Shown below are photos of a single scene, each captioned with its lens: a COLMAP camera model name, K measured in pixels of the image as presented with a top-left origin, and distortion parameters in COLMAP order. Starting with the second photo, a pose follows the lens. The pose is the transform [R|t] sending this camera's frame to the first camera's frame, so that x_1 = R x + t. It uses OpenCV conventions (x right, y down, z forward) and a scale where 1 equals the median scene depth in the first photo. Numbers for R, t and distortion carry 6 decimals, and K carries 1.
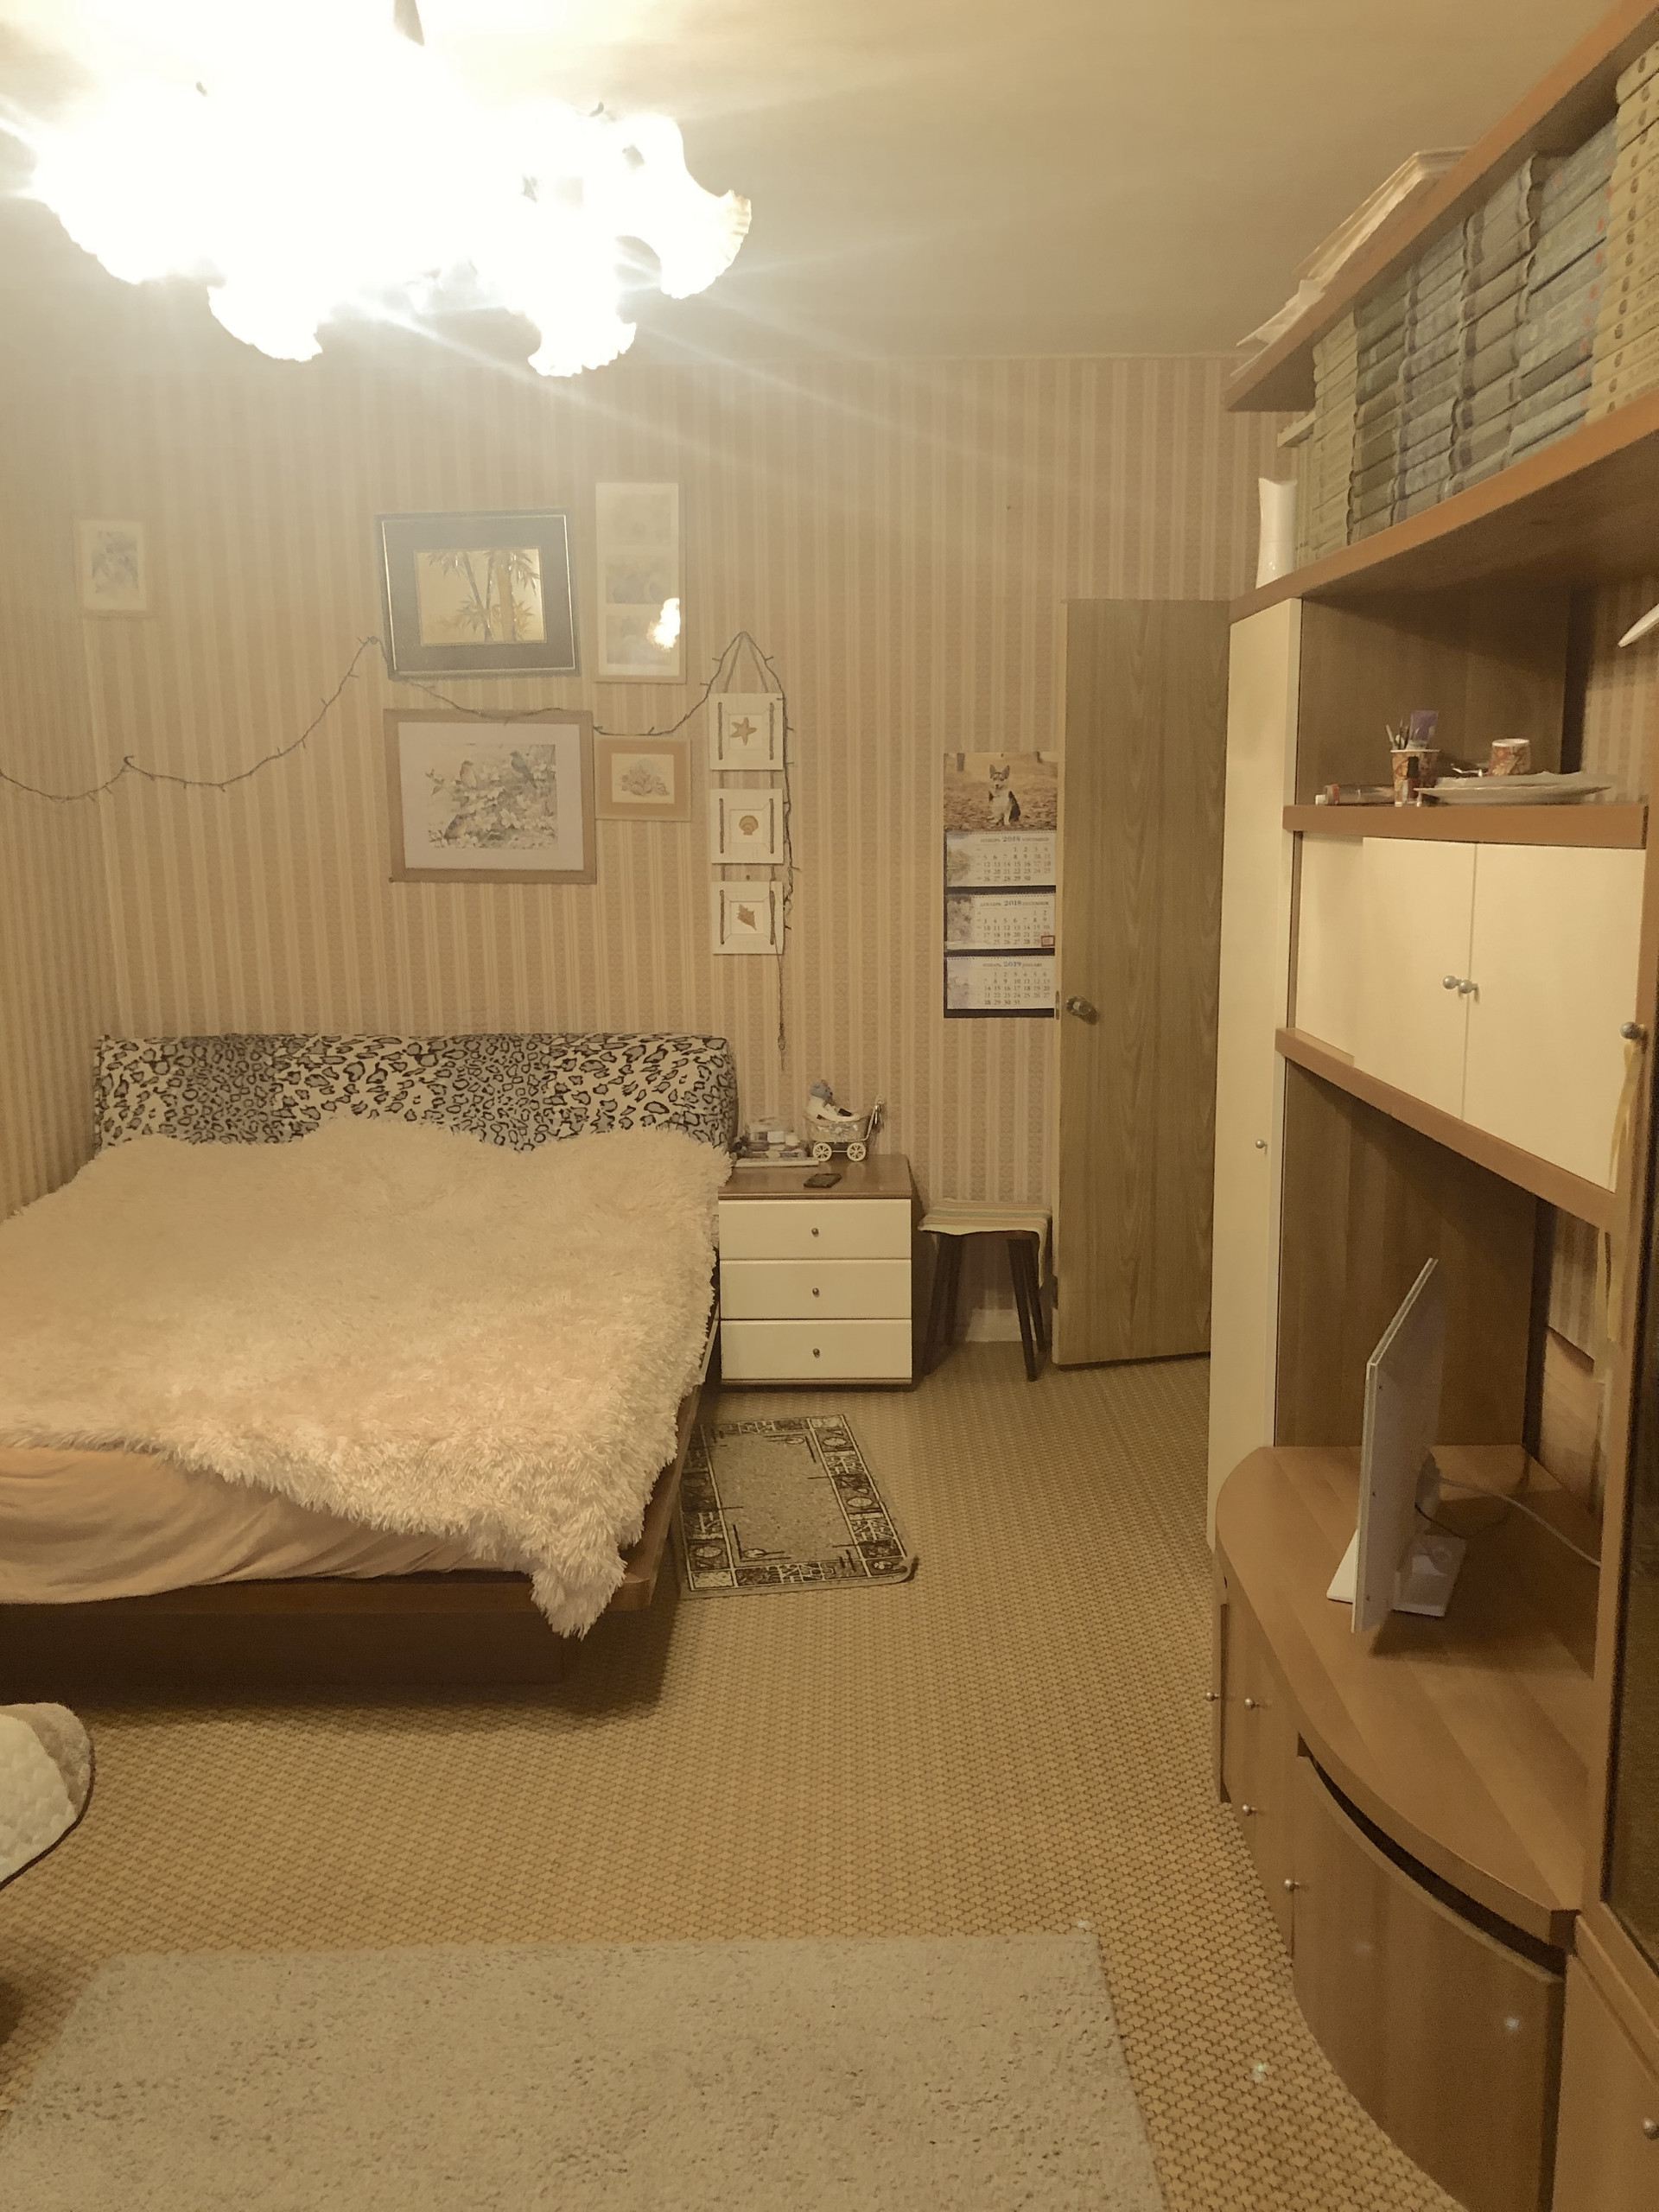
lens RADIAL K [[1794.6, 0, 830.4], [0, 1794.6, 1120.5], [0, 0, 1]] dist [0.045783, -0.022584]
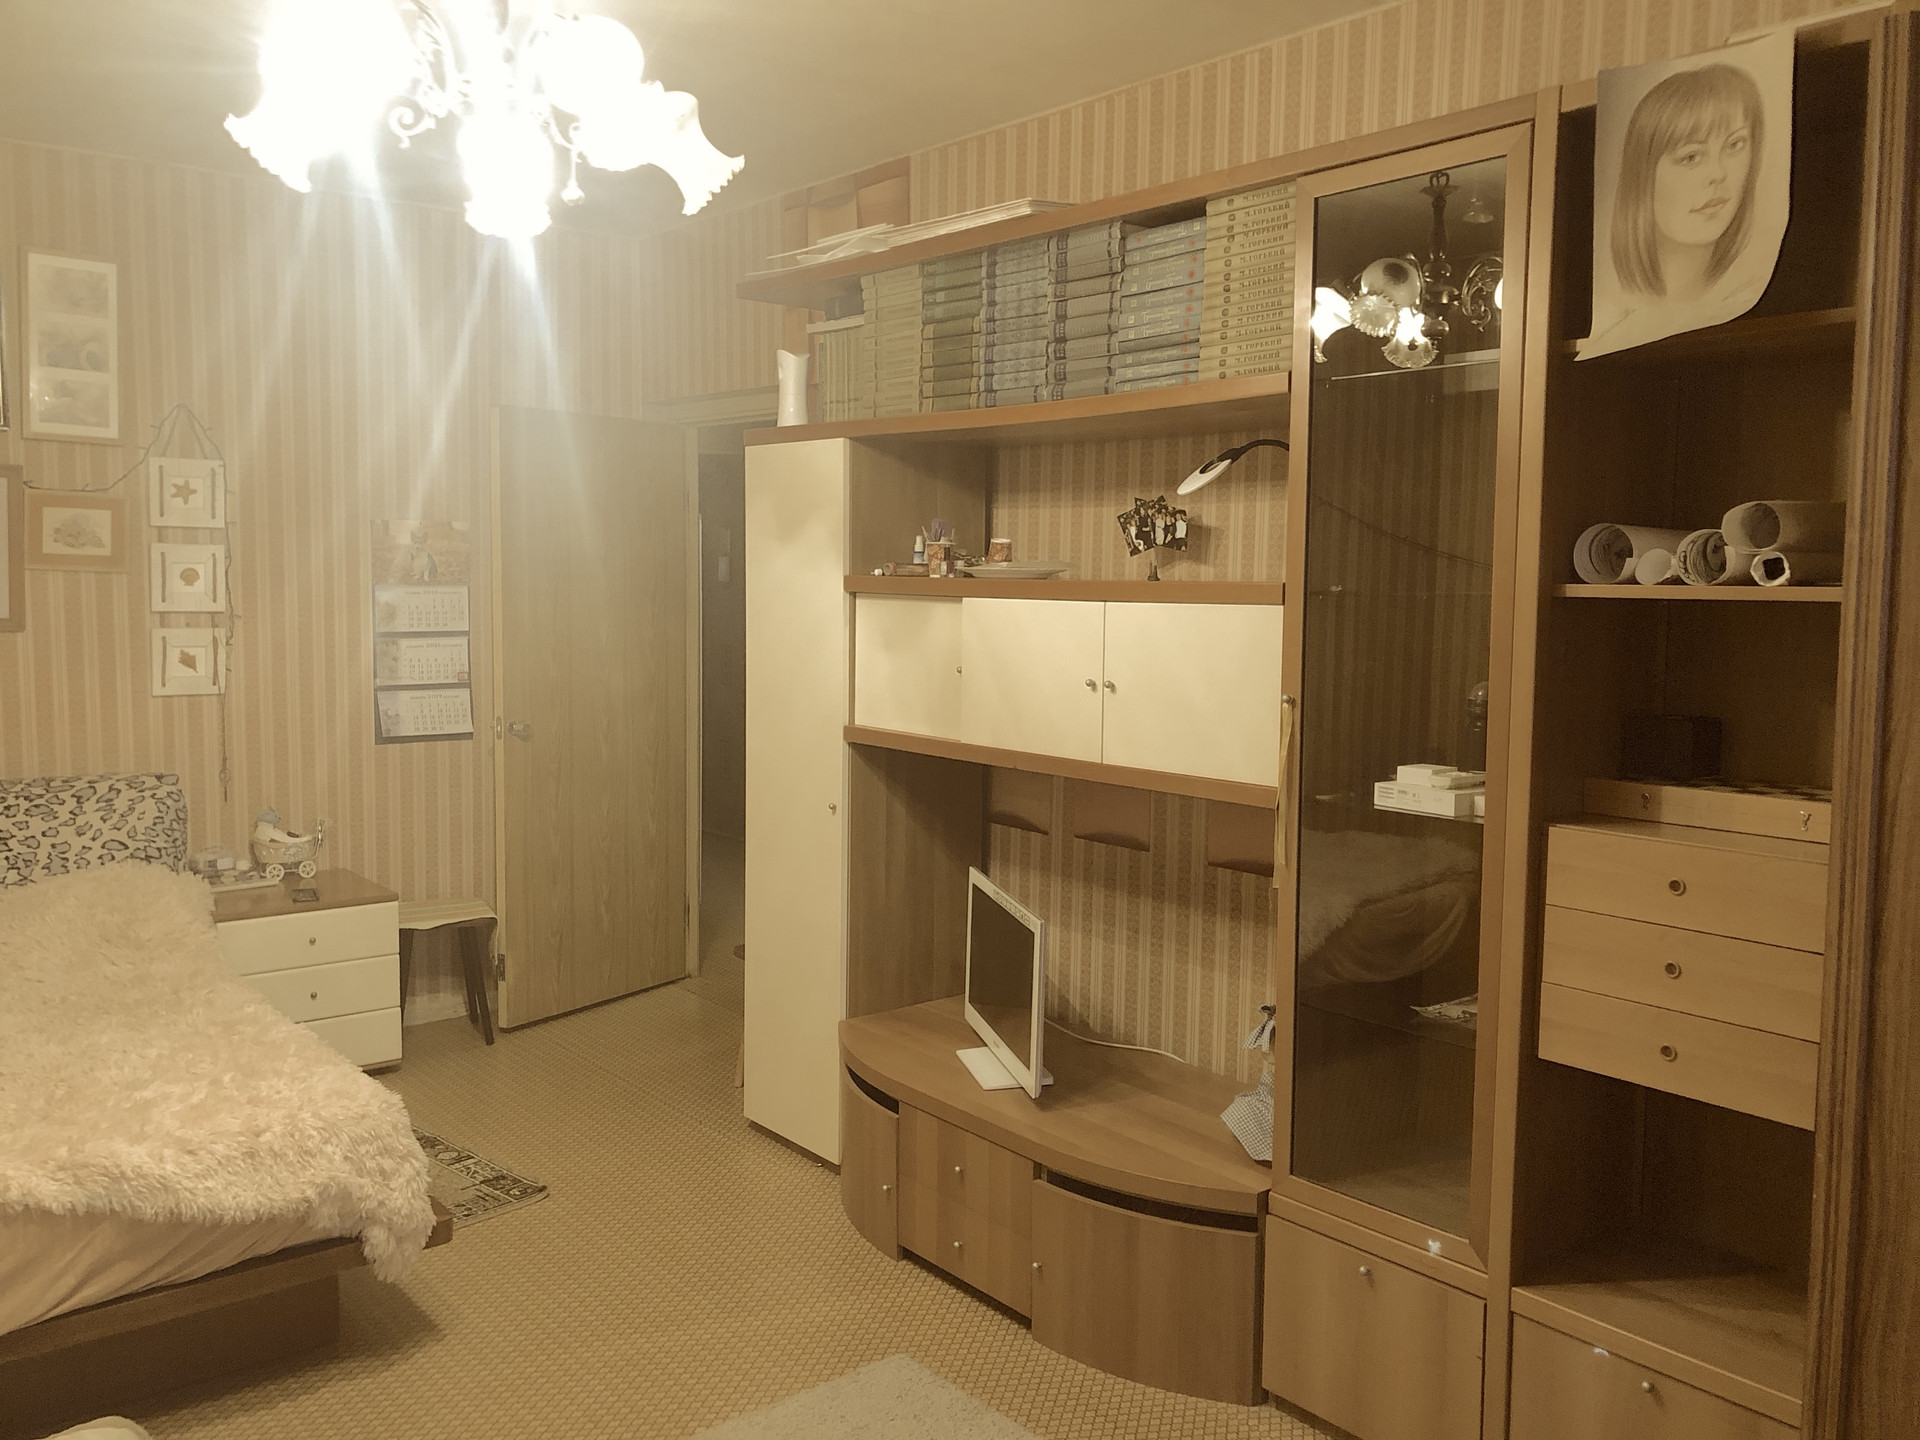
lens RADIAL K [[1557.7, 0, 966.8], [0, 1557.7, 710.4], [0, 0, 1]] dist [0.045783, -0.022584]
pose [[0.779198, -0.039863, 0.625509, -0.281559], [0.089428, 0.994836, -0.048001, 0.003225], [-0.620365, 0.093340, 0.778739, -0.024170]]
